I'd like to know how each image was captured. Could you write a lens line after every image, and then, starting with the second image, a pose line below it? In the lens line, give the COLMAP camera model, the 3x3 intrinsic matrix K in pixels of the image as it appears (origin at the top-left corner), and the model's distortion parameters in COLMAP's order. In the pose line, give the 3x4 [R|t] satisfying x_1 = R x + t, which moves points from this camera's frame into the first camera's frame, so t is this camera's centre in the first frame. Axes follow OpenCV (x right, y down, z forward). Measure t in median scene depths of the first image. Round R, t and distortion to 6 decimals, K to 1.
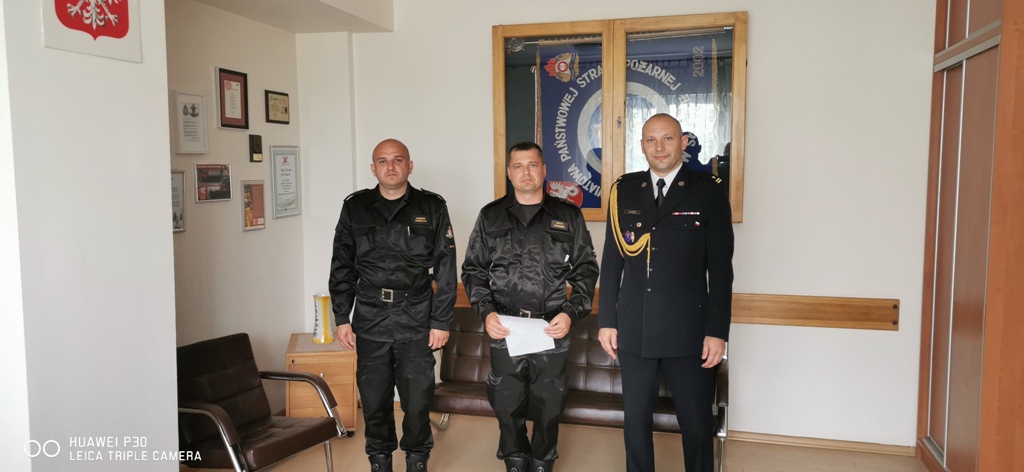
lens RADIAL K [[775.6, 0, 512.0], [0, 775.6, 236.0], [0, 0, 1]] dist [0.066691, -0.073922]
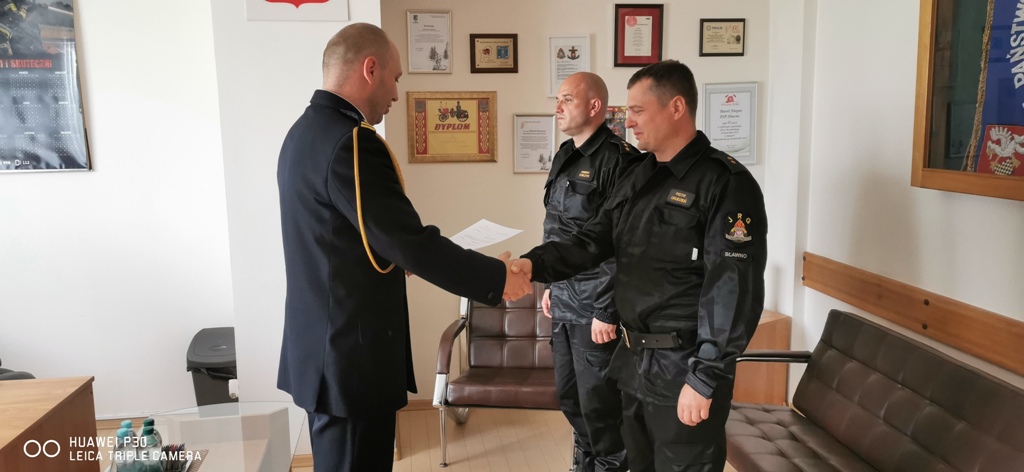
lens RADIAL K [[775.6, 0, 512.0], [0, 775.6, 236.0], [0, 0, 1]] dist [0.066691, -0.073922]
pose [[0.402919, 0.133781, -0.905405, 0.430168], [-0.066159, 0.990929, 0.116976, -0.035301], [0.912841, 0.012769, 0.408115, 0.462634]]
